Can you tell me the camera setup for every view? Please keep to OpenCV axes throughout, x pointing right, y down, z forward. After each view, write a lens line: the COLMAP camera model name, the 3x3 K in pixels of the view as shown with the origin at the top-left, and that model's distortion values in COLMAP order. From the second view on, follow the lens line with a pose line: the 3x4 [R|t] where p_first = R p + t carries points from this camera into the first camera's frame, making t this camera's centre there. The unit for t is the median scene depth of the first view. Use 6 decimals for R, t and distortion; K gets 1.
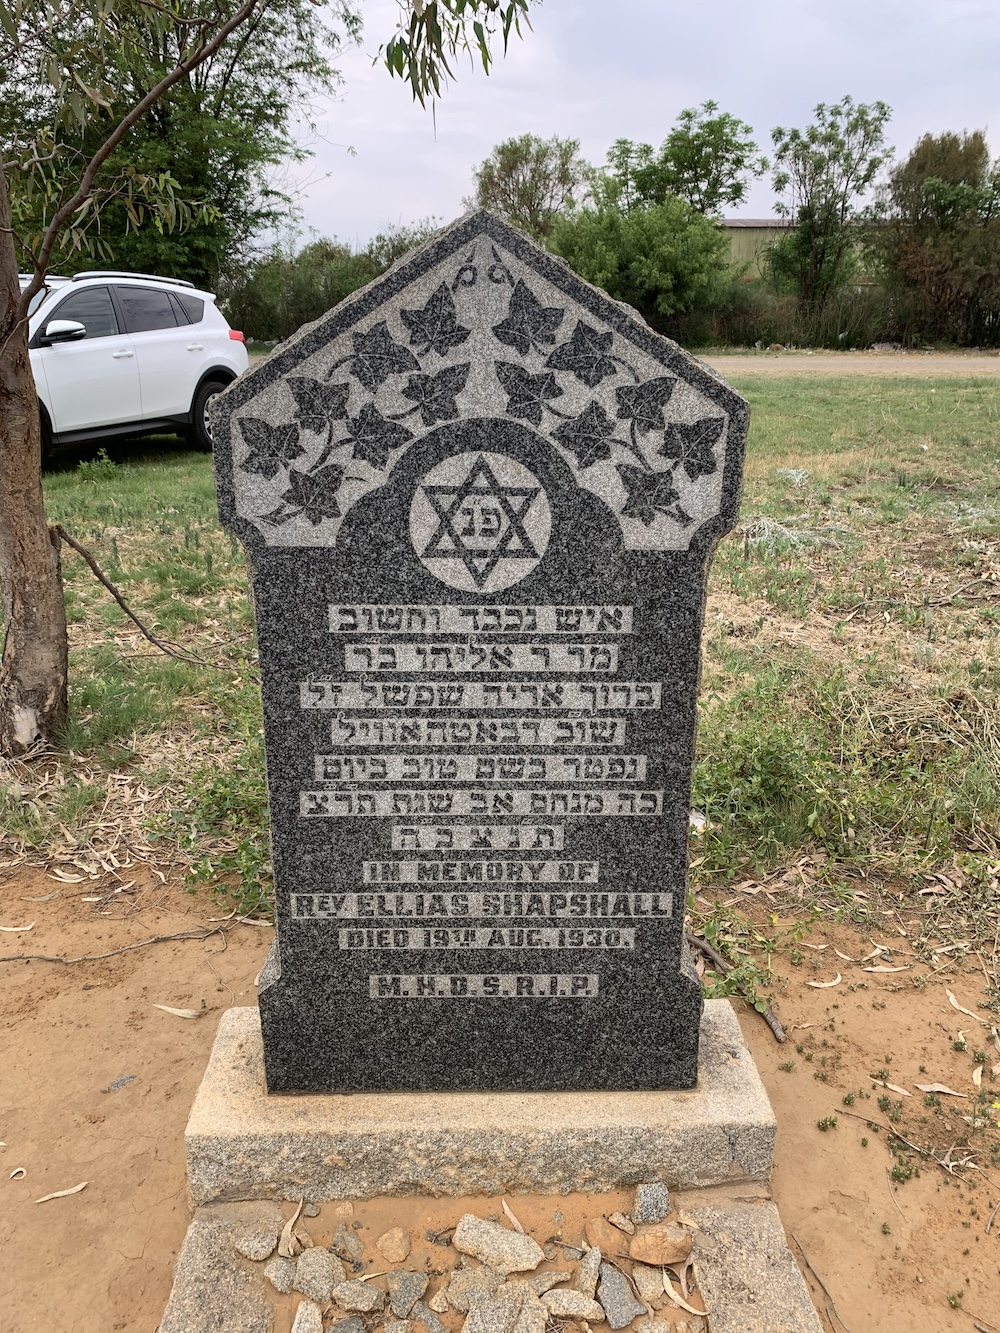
lens RADIAL K [[1026.0, 0, 493.0], [0, 1026.0, 659.4], [0, 0, 1]] dist [0.014851, -0.012680]
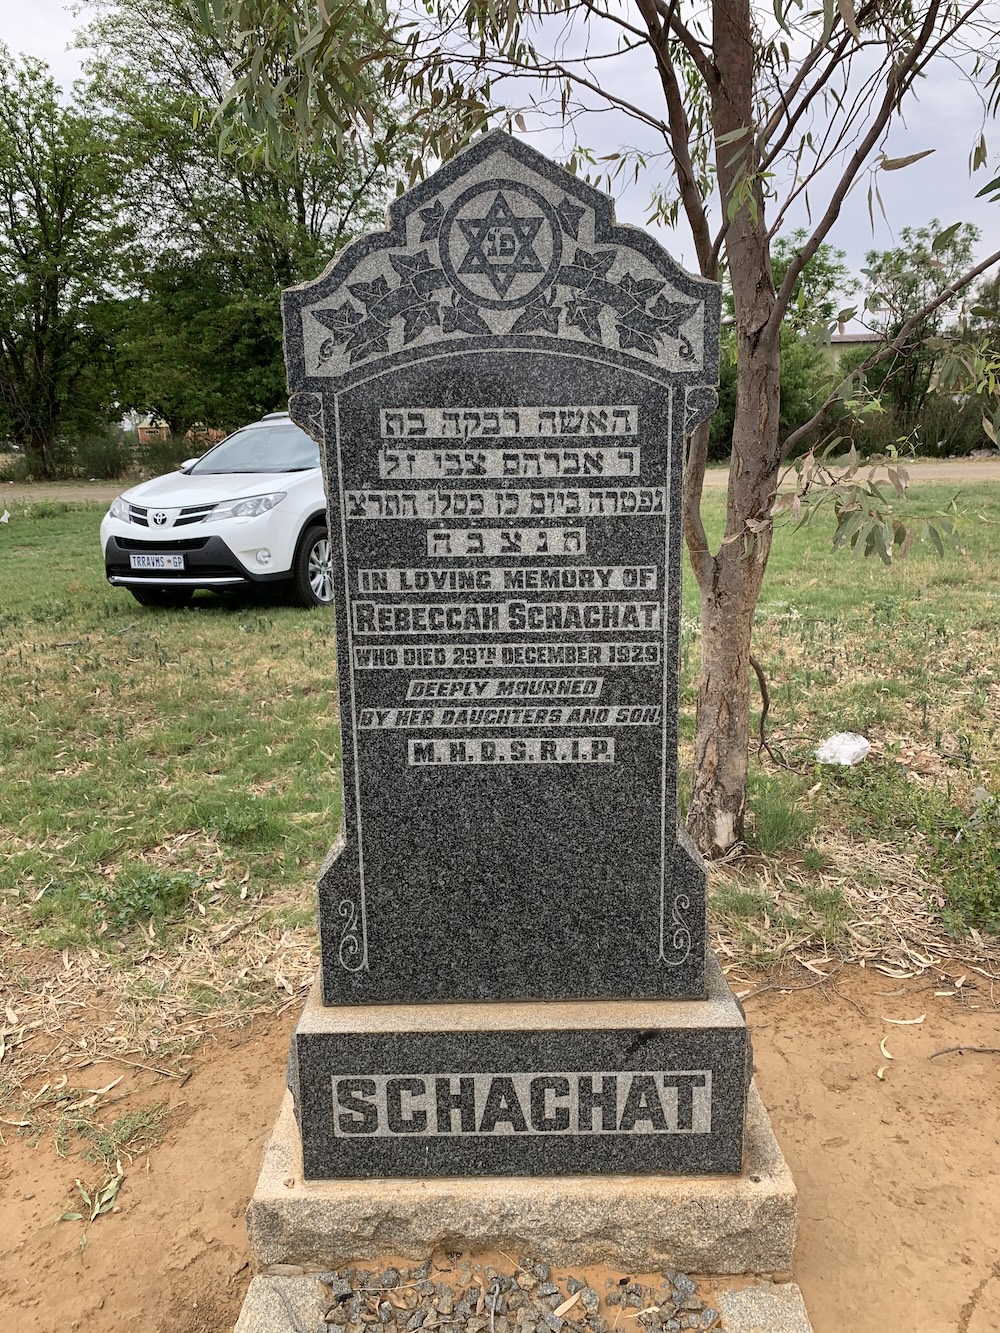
lens RADIAL K [[1026.0, 0, 497.6], [0, 1026.0, 666.2], [0, 0, 1]] dist [0.014851, -0.012680]
pose [[0.998948, -0.020246, -0.041158, -0.064104], [0.015994, 0.994744, -0.101139, 0.000062], [0.042989, 0.100375, 0.994021, -0.007587]]
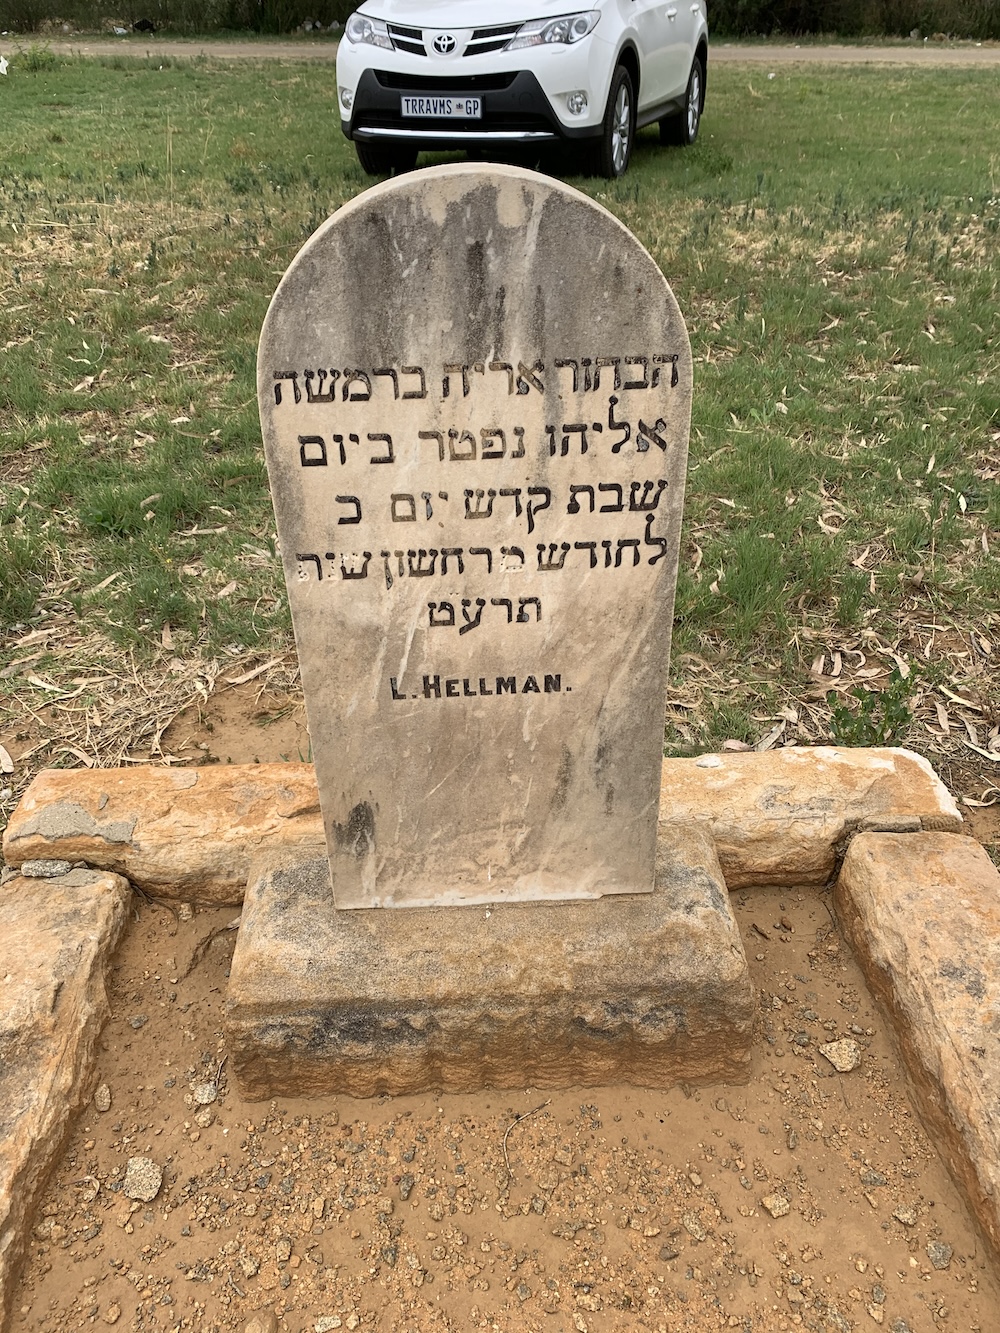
lens RADIAL K [[1026.0, 0, 497.8], [0, 1026.0, 676.0], [0, 0, 1]] dist [0.014851, -0.012680]
pose [[0.998994, -0.018161, 0.041012, -0.156460], [0.007247, 0.967701, 0.251996, 0.003966], [-0.044264, -0.251445, 0.966859, 0.016794]]
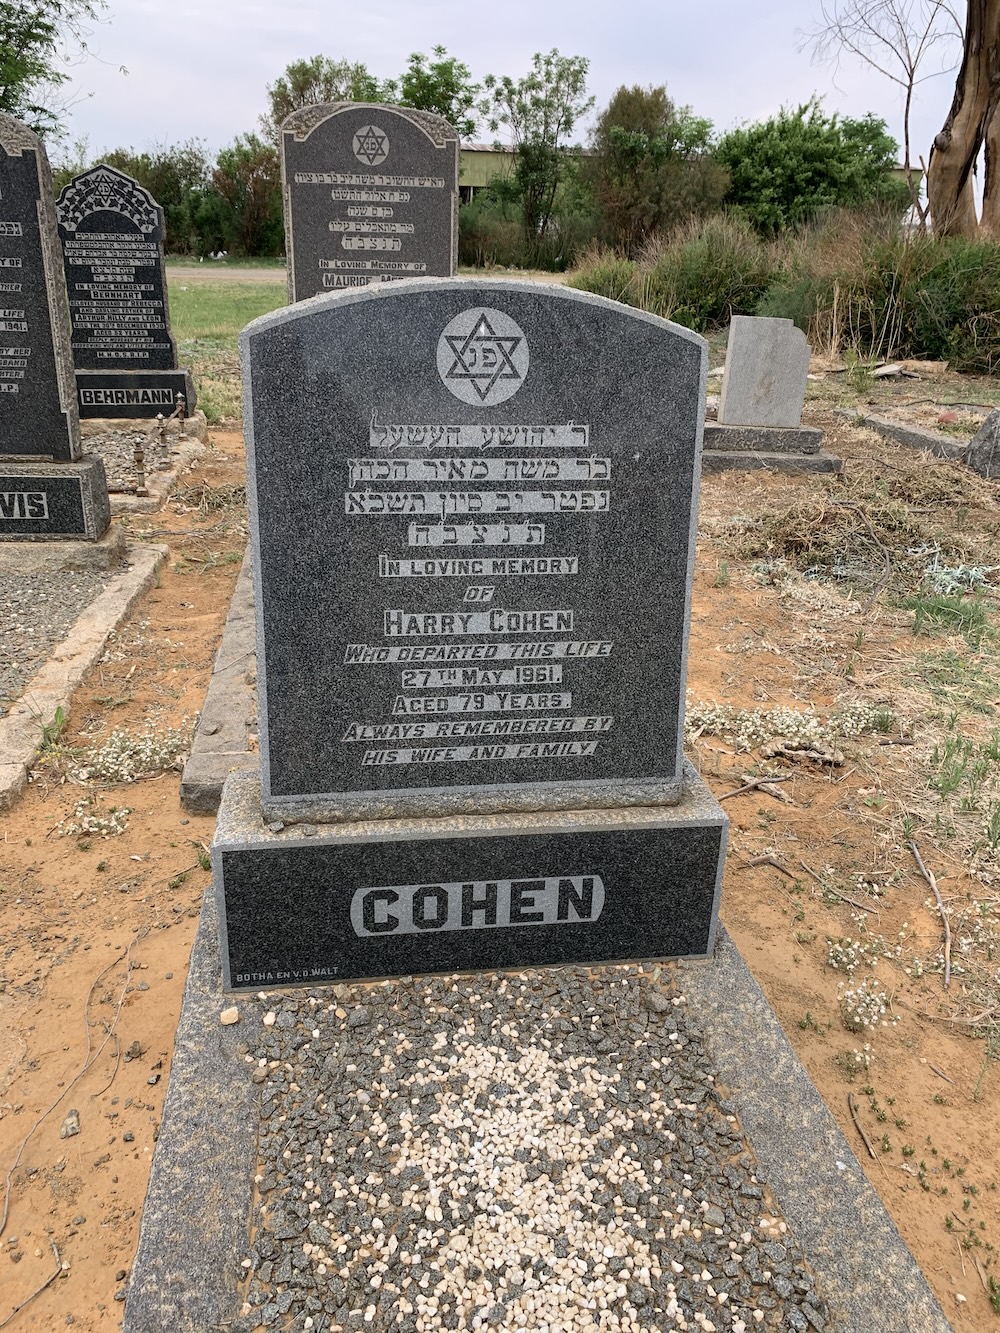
lens RADIAL K [[1026.0, 0, 493.8], [0, 1026.0, 656.0], [0, 0, 1]] dist [0.014851, -0.012680]
pose [[0.991411, -0.019346, 0.129342, 0.113577], [0.010717, 0.997690, 0.067084, 0.059801], [-0.130341, -0.065122, 0.989328, -0.189678]]
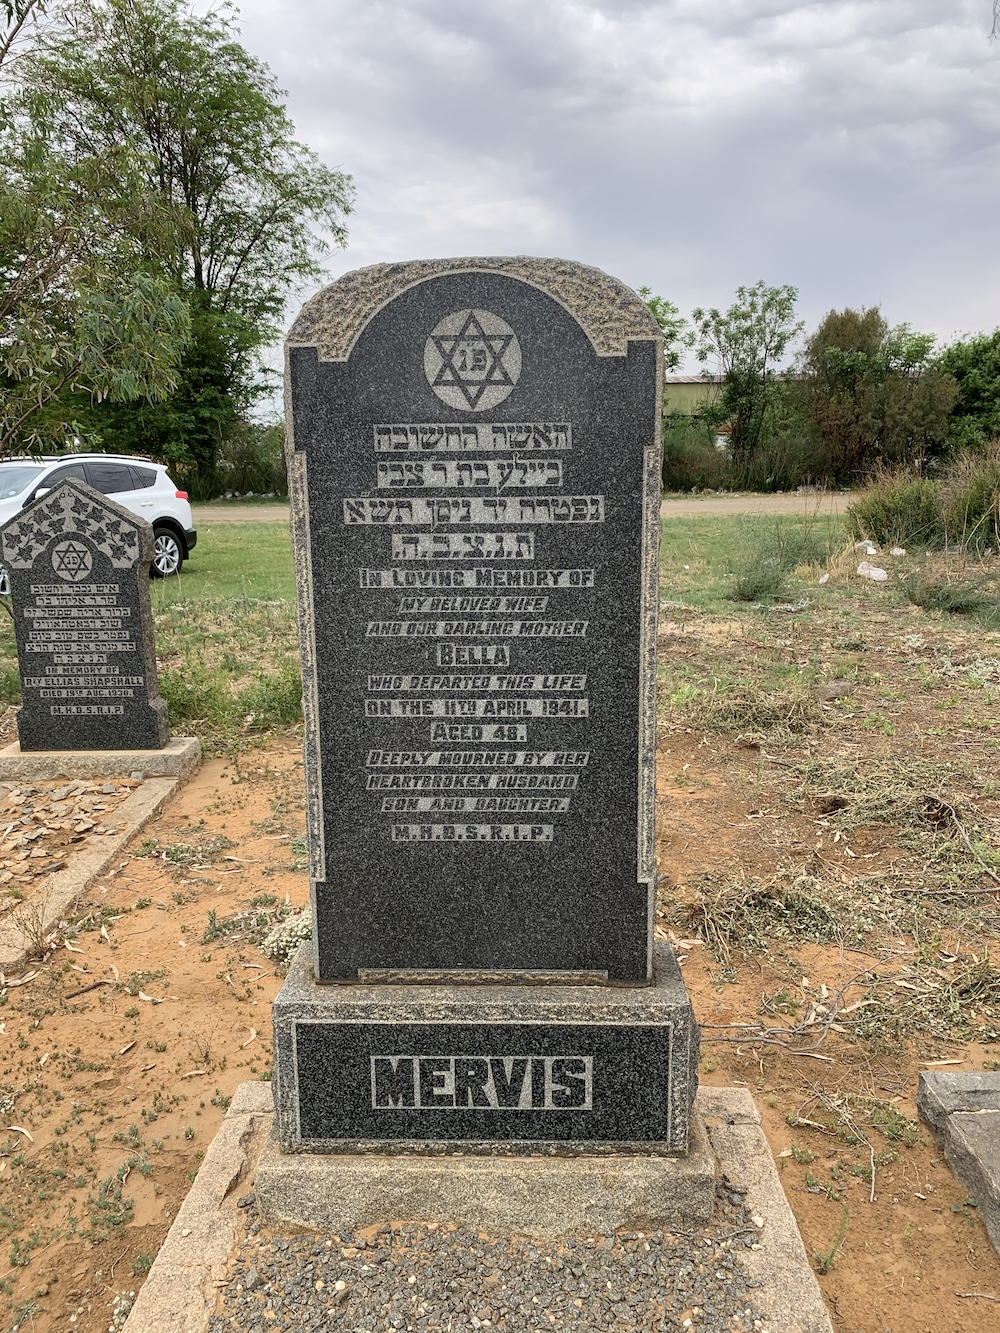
lens RADIAL K [[1026.0, 0, 490.1], [0, 1026.0, 662.8], [0, 0, 1]] dist [0.014851, -0.012680]
pose [[0.999492, -0.013230, -0.029004, 0.067228], [0.009336, 0.991404, -0.130505, 0.030454], [0.030481, 0.130168, 0.991023, -0.106913]]
